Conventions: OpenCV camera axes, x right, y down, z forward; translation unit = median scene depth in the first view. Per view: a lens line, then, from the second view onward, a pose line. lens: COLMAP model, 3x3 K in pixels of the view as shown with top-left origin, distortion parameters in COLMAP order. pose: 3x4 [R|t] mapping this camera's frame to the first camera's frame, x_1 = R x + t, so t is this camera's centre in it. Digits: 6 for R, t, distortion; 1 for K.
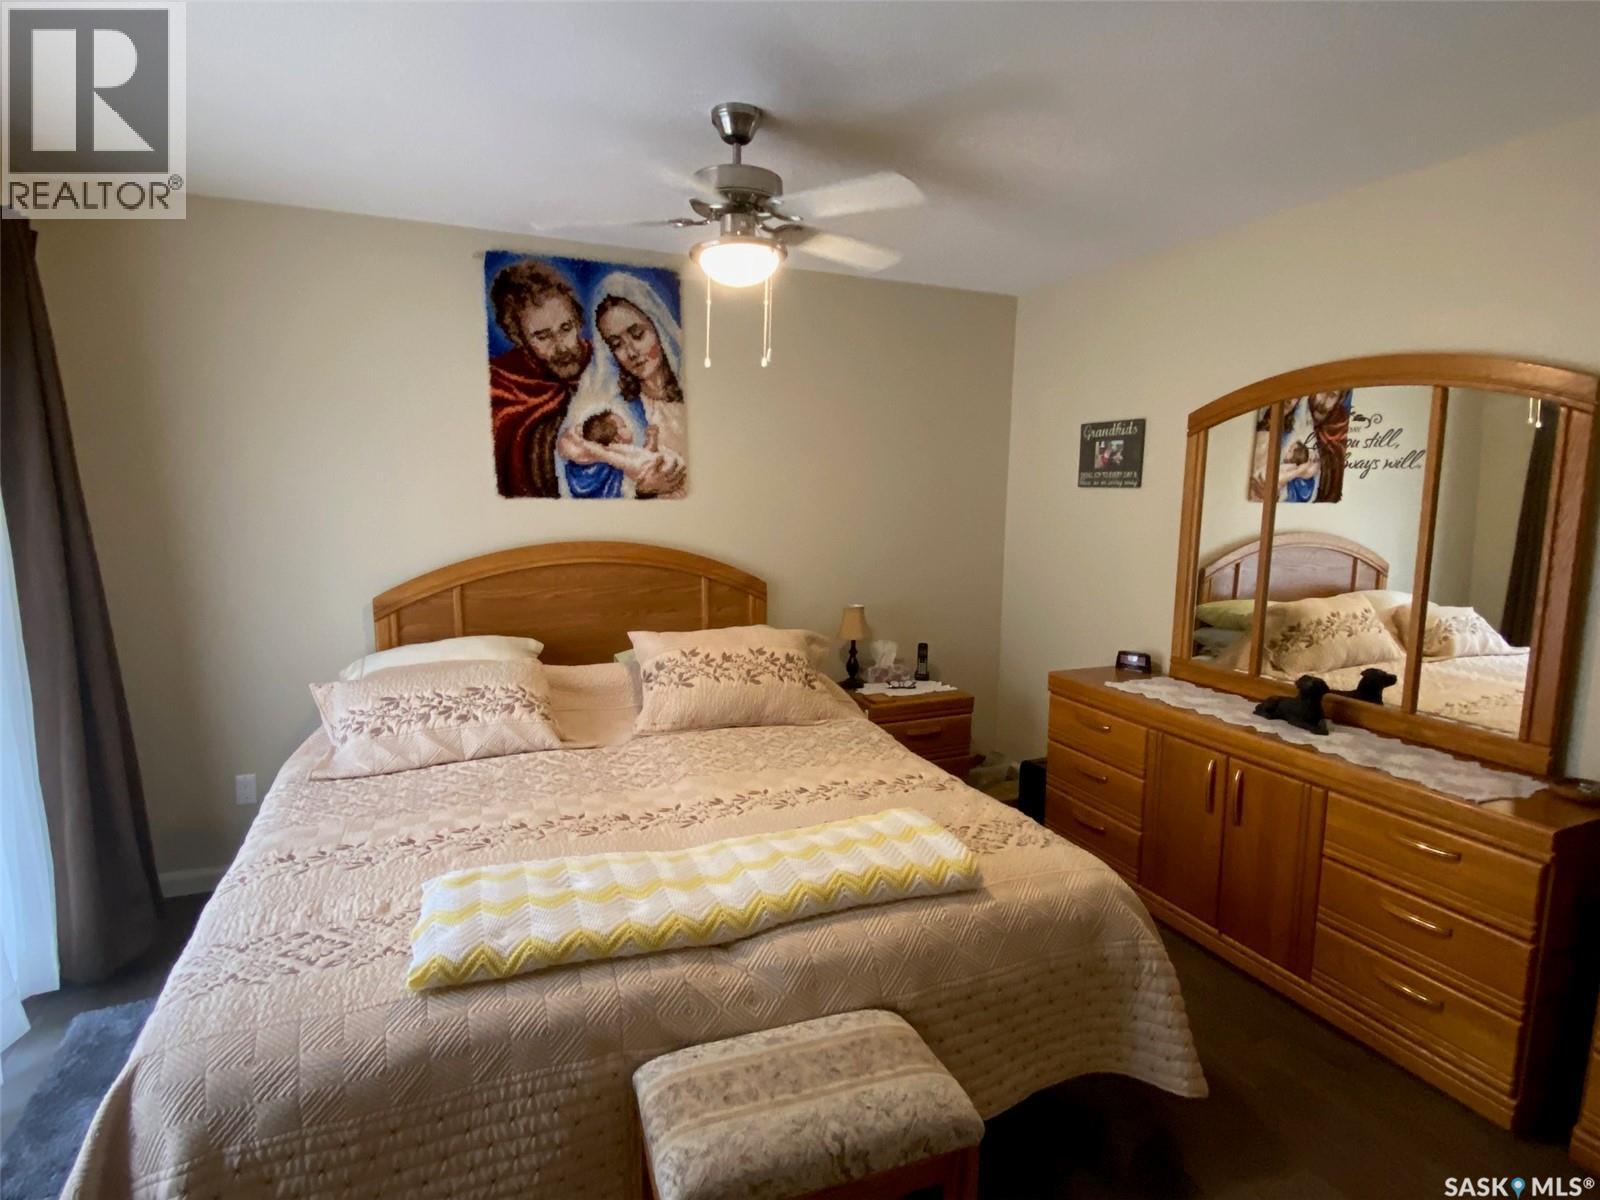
lens RADIAL K [[839.4, 0, 807.4], [0, 839.4, 601.1], [0, 0, 1]] dist [0.060299, -0.000748]
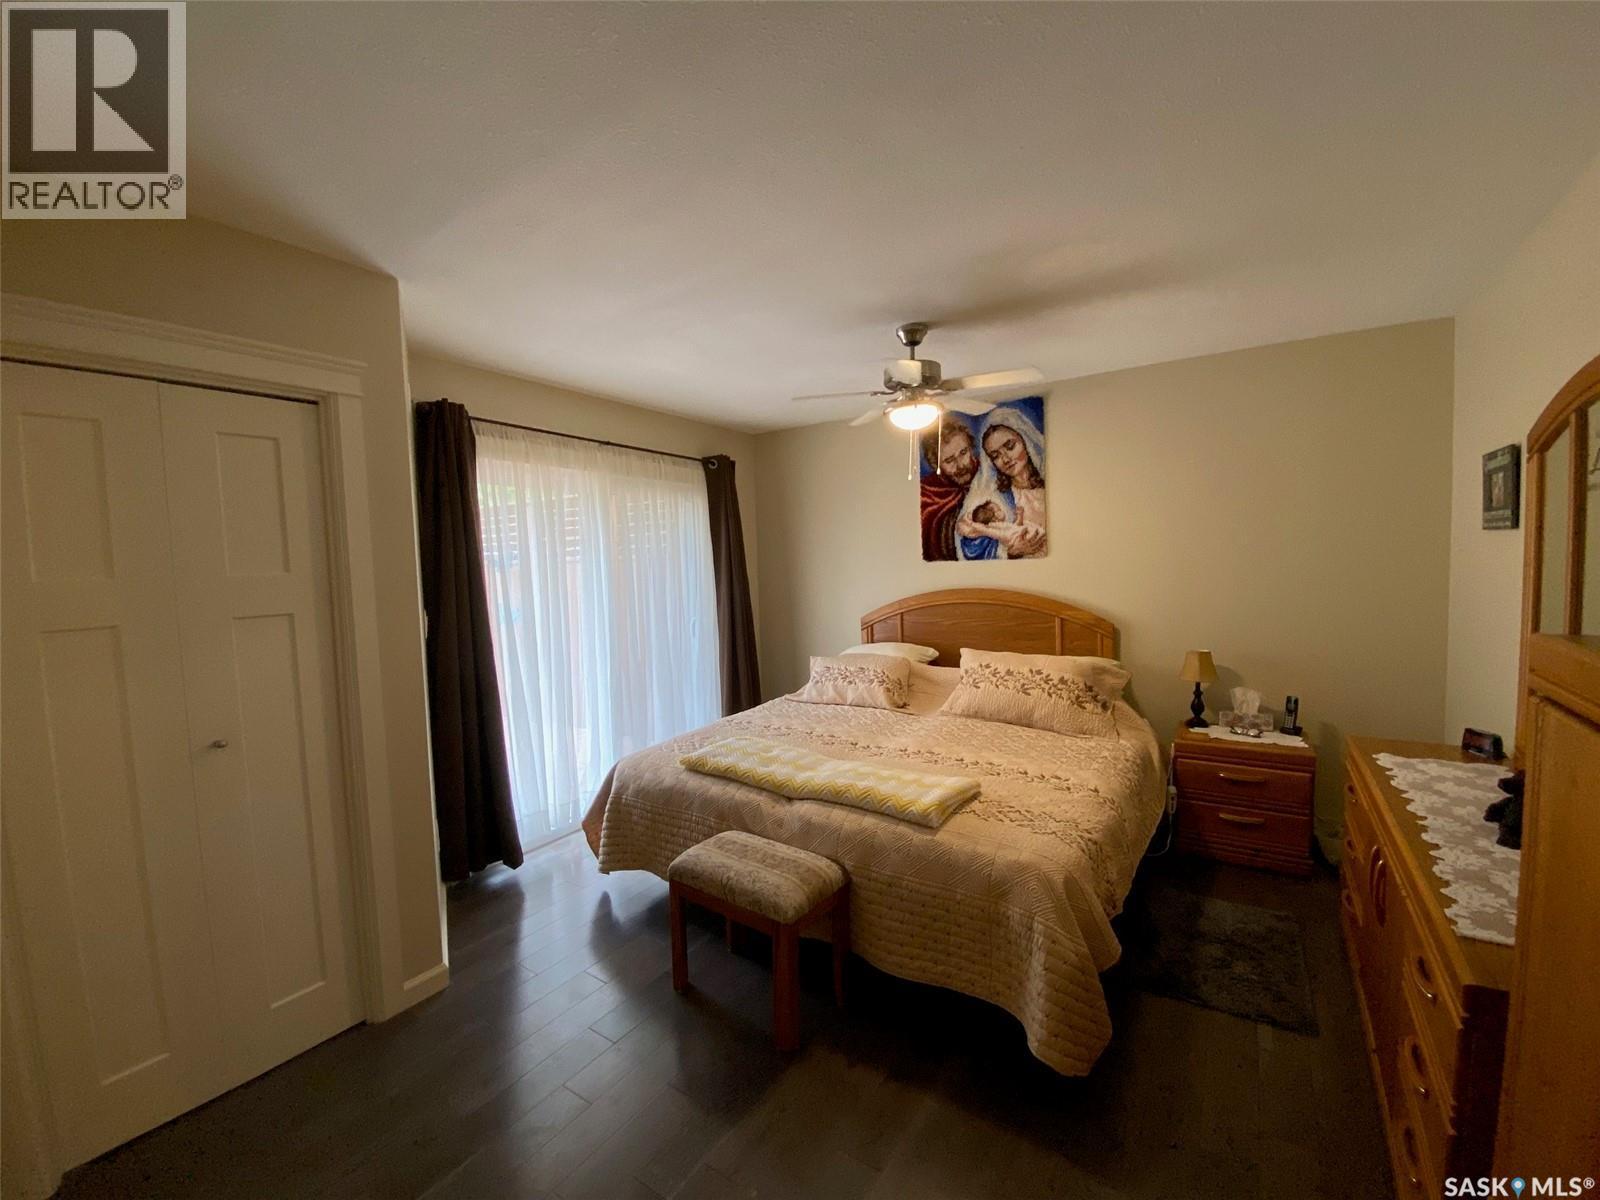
lens RADIAL K [[678.8, 0, 800.8], [0, 678.8, 604.4], [0, 0, 1]] dist [0.010363, -0.004171]
pose [[0.508402, 0.027329, -0.860686, 0.647232], [-0.078621, 0.996795, -0.014789, -0.000311], [0.857523, 0.075187, 0.508921, 0.123918]]
